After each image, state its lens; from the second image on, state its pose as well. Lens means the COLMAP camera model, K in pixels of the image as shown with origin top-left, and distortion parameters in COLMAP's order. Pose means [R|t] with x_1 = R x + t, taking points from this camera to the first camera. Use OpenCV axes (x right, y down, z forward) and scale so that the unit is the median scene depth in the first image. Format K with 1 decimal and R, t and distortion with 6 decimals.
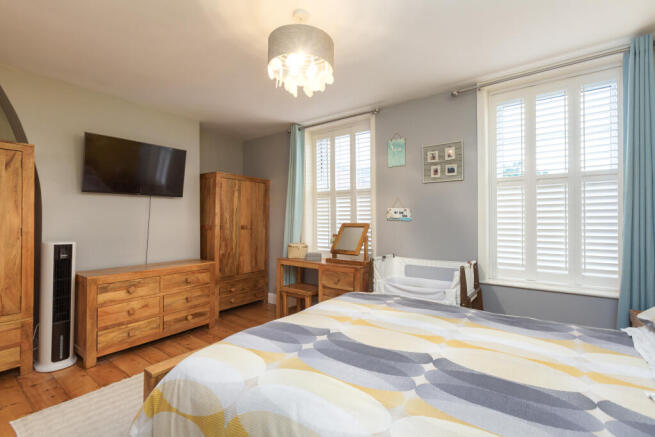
lens RADIAL K [[302.9, 0, 334.5], [0, 302.9, 215.3], [0, 0, 1]] dist [-0.000703, -0.000064]
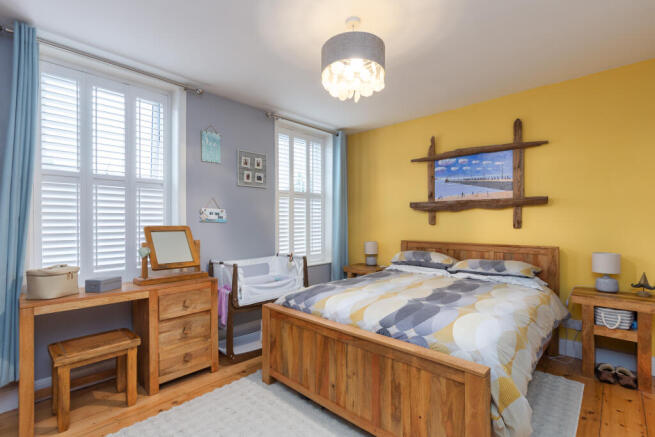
lens RADIAL K [[302.9, 0, 334.5], [0, 302.9, 215.3], [0, 0, 1]] dist [-0.000703, -0.000064]
pose [[0.117935, 0.020842, 0.992803, -0.683600], [-0.016114, 0.999688, -0.019072, 0.008187], [-0.992891, -0.013748, 0.118234, 0.557286]]
